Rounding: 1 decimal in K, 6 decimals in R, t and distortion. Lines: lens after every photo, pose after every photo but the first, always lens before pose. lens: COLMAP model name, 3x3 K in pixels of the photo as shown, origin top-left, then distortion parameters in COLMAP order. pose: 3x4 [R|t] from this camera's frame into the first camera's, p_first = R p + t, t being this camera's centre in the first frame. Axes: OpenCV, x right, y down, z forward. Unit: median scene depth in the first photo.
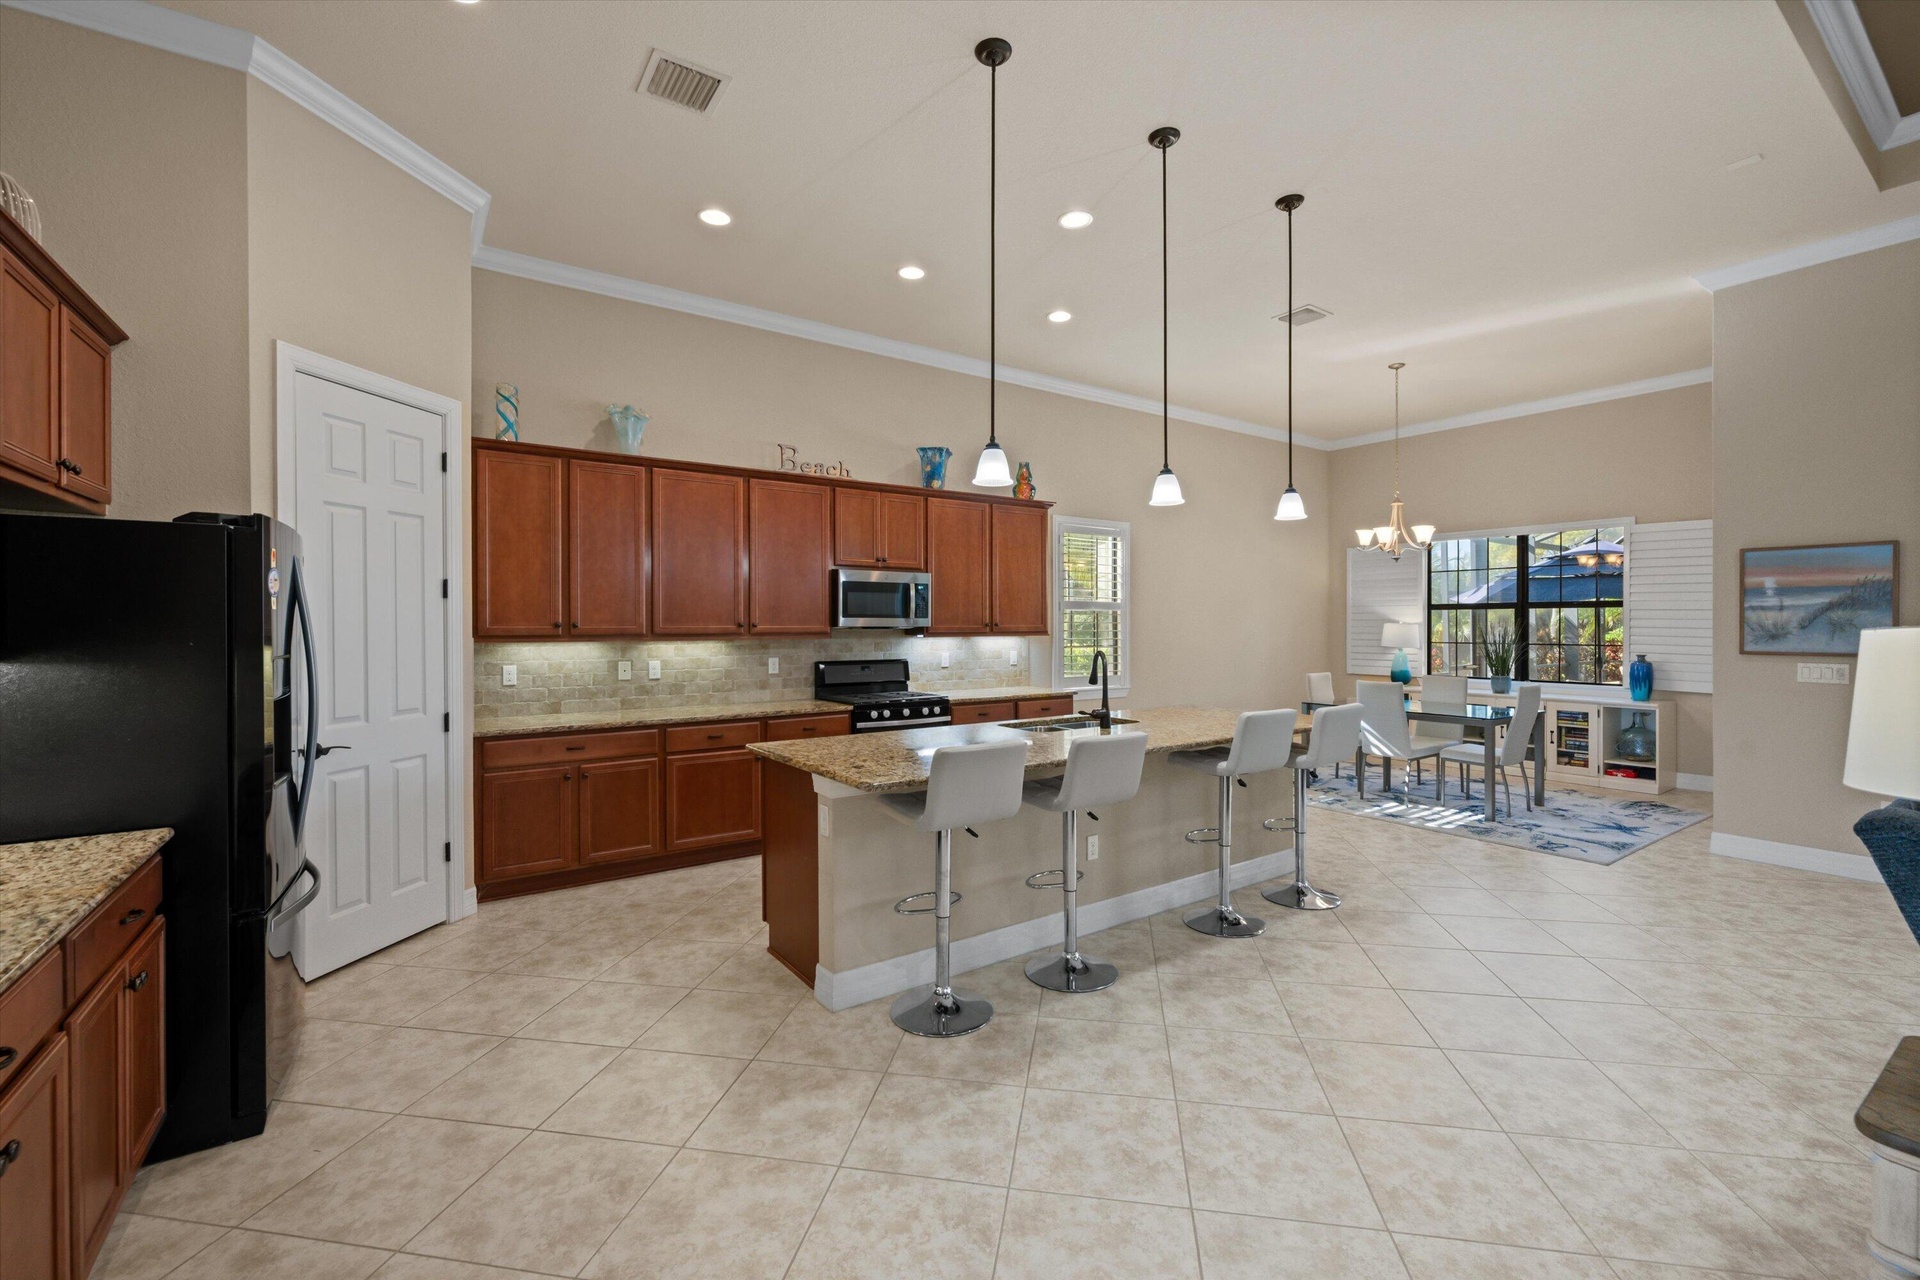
lens RADIAL K [[800.7, 0, 968.6], [0, 800.7, 627.1], [0, 0, 1]] dist [-0.002164, 0.000624]
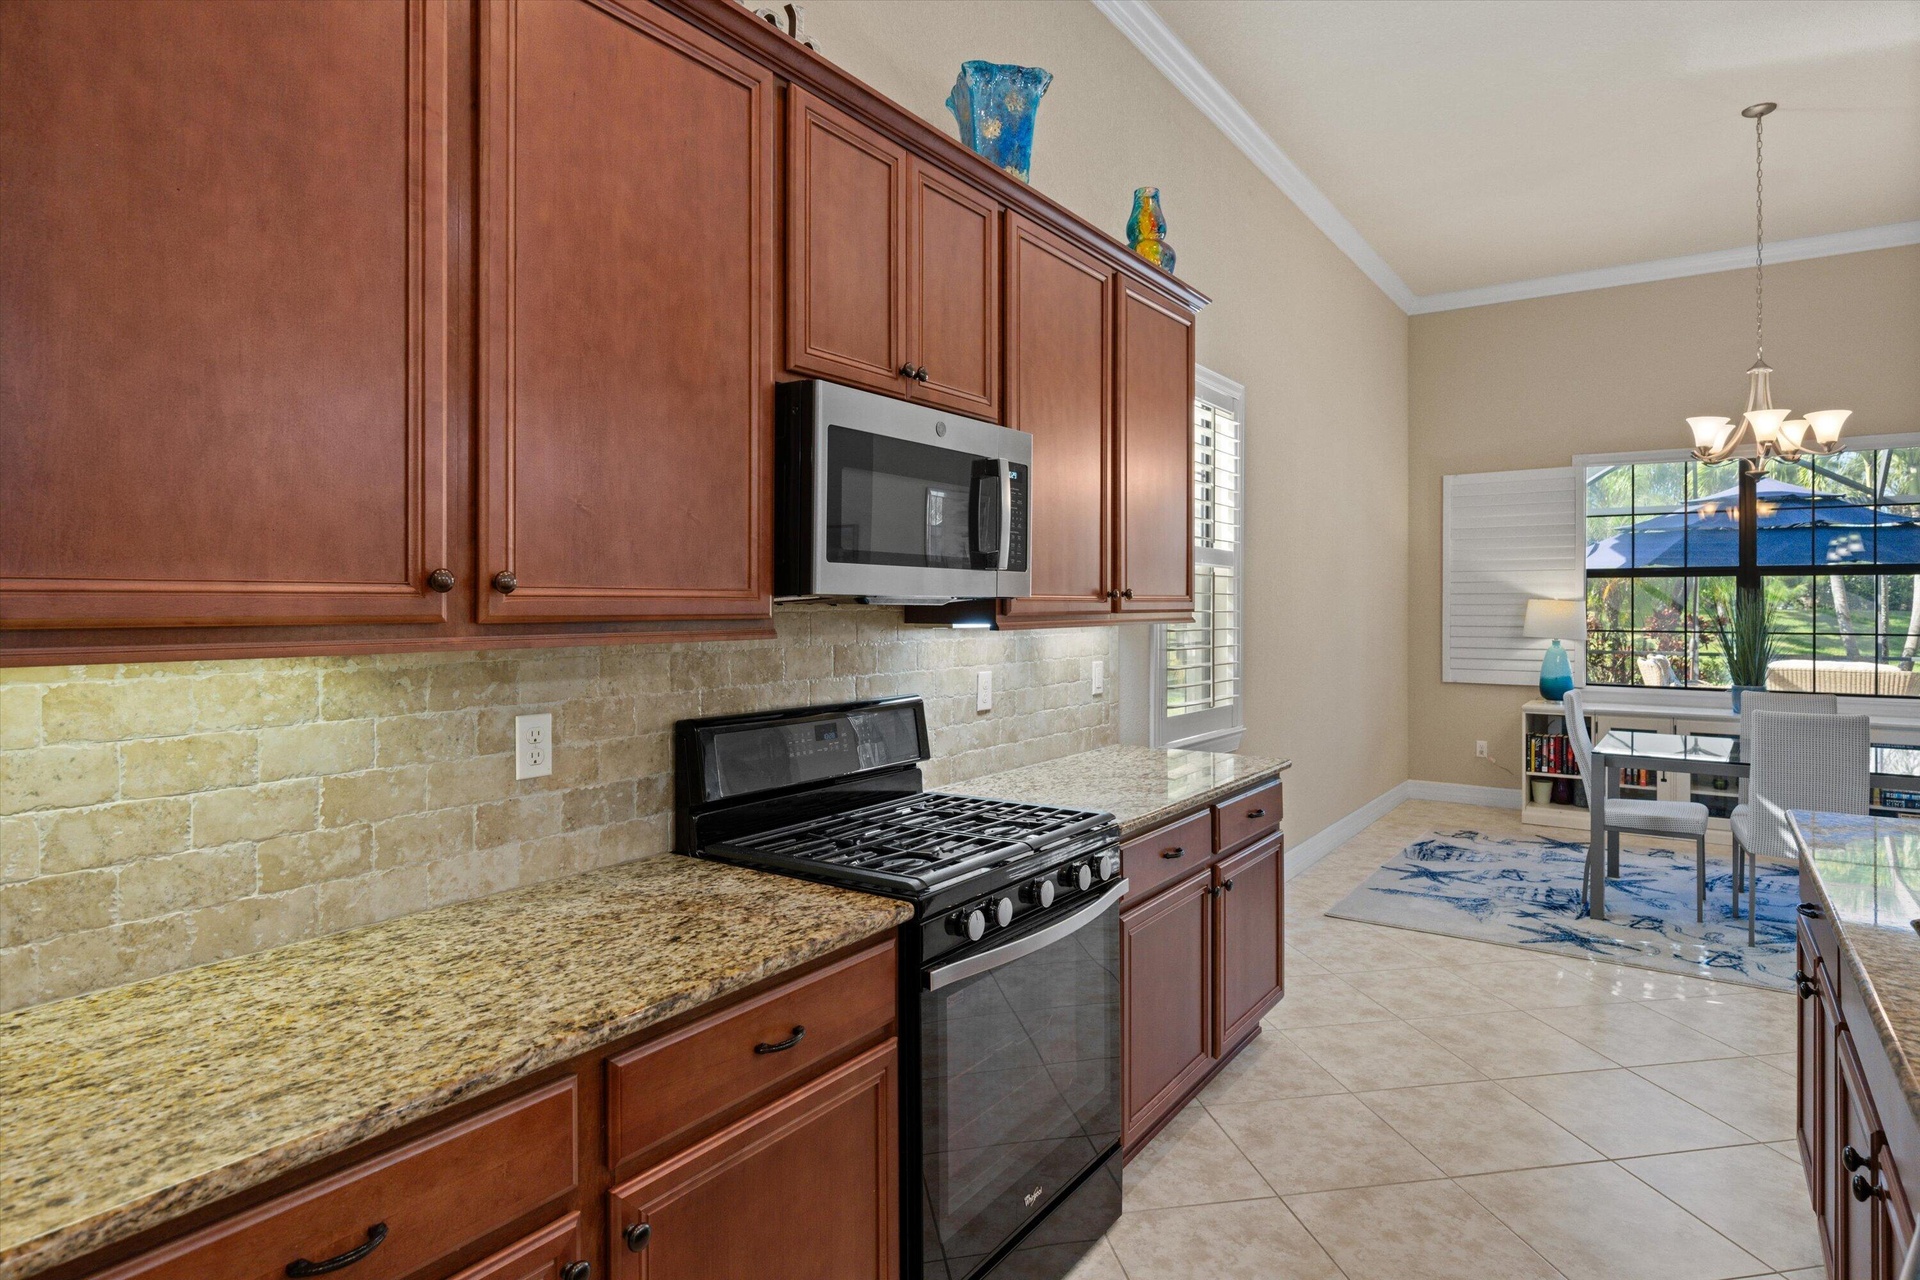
lens RADIAL K [[1092.7, 0, 1007.5], [0, 1092.7, 602.0], [0, 0, 1]] dist [-0.007397, -0.000245]
pose [[0.941118, 0.003029, 0.338064, -0.223377], [-0.001519, 0.999988, -0.004732, 0.003455], [-0.338074, 0.003940, 0.941111, 0.632609]]
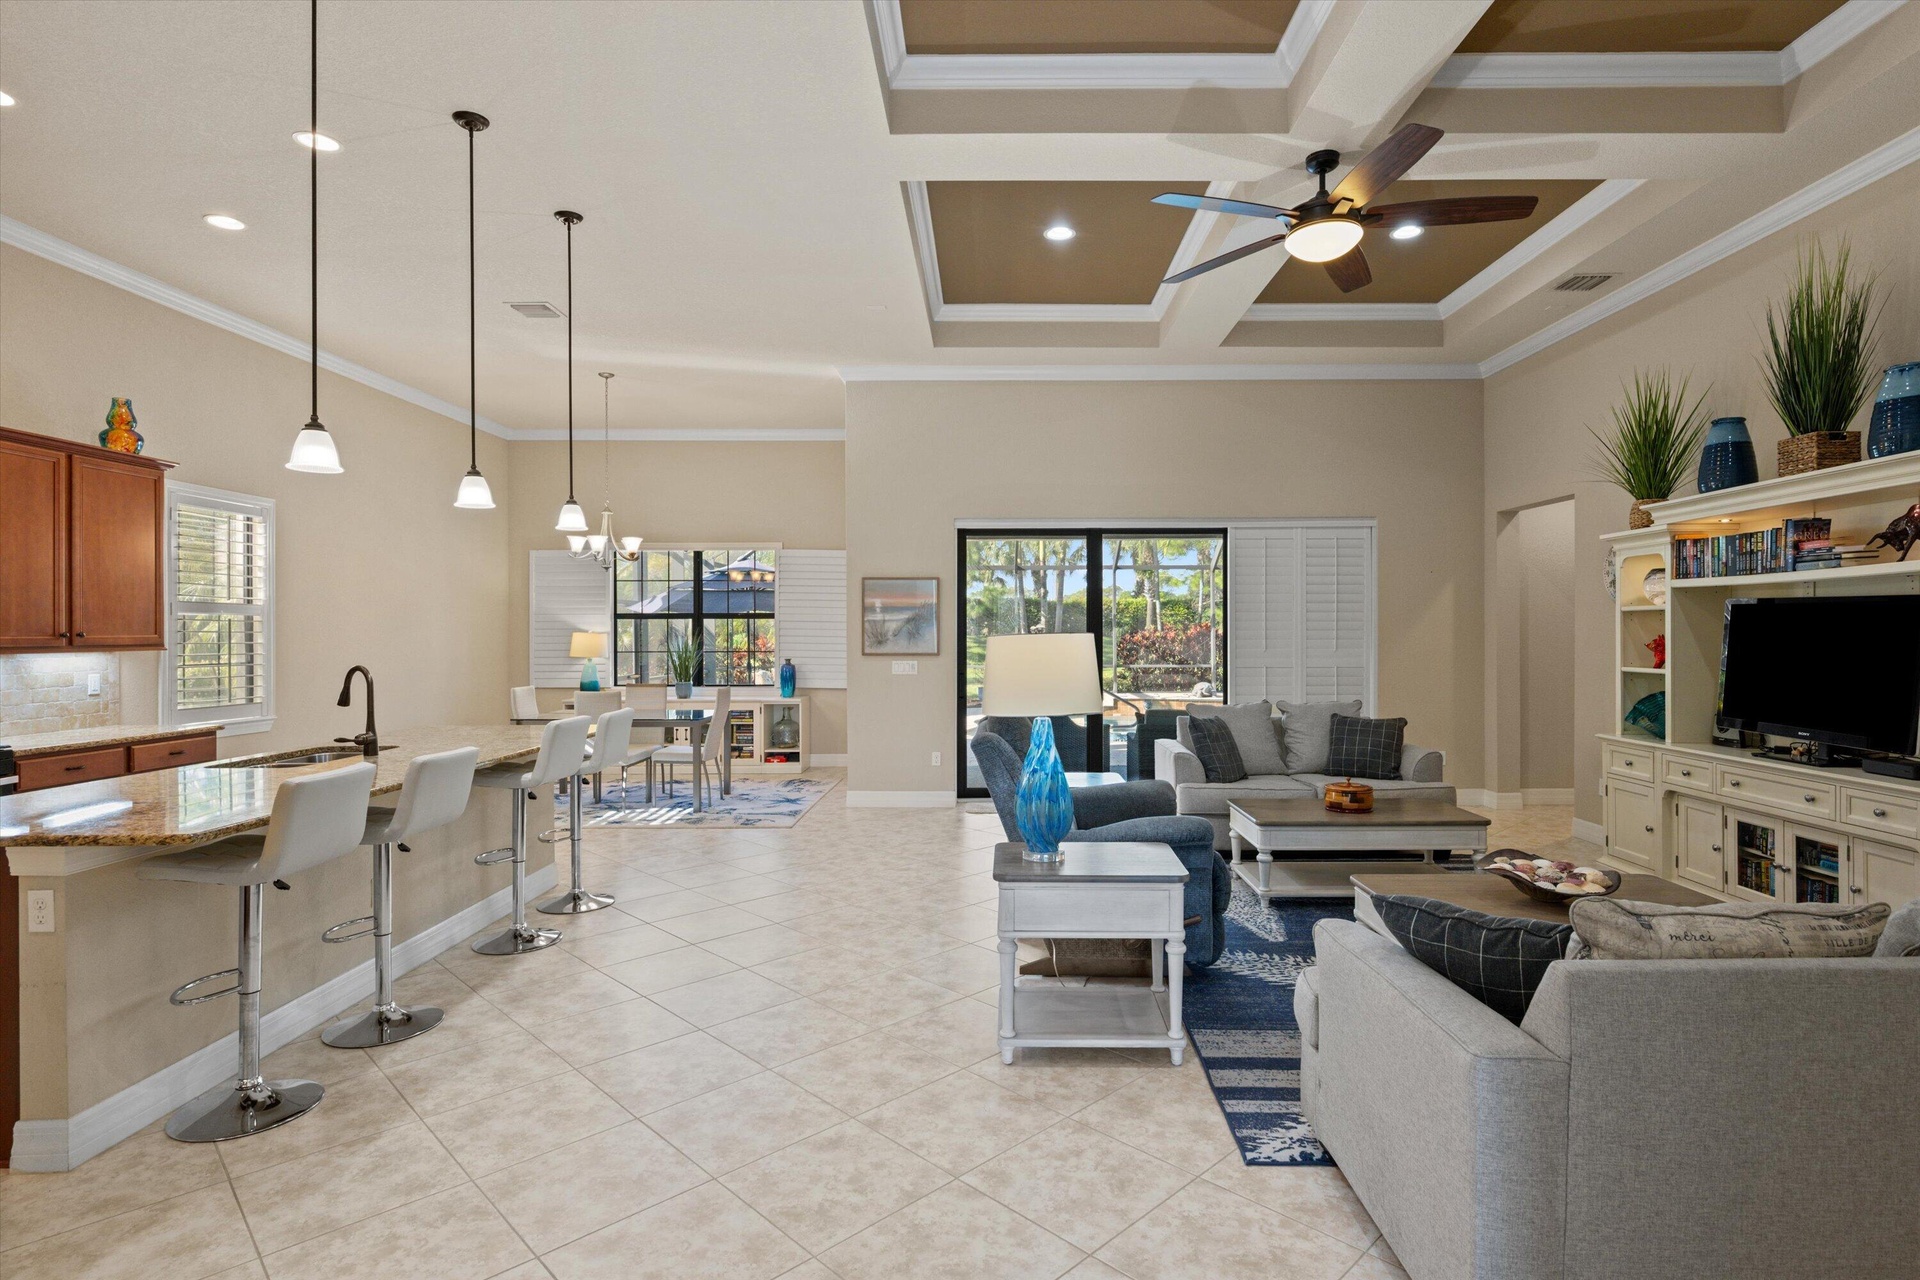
lens RADIAL K [[952.2, 0, 971.2], [0, 952.2, 635.9], [0, 0, 1]] dist [-0.000029, 0.000868]
pose [[0.592466, -0.003353, 0.805589, -0.194879], [0.004431, 0.999990, 0.000903, 0.000205], [-0.805584, 0.003034, 0.592474, -0.087303]]
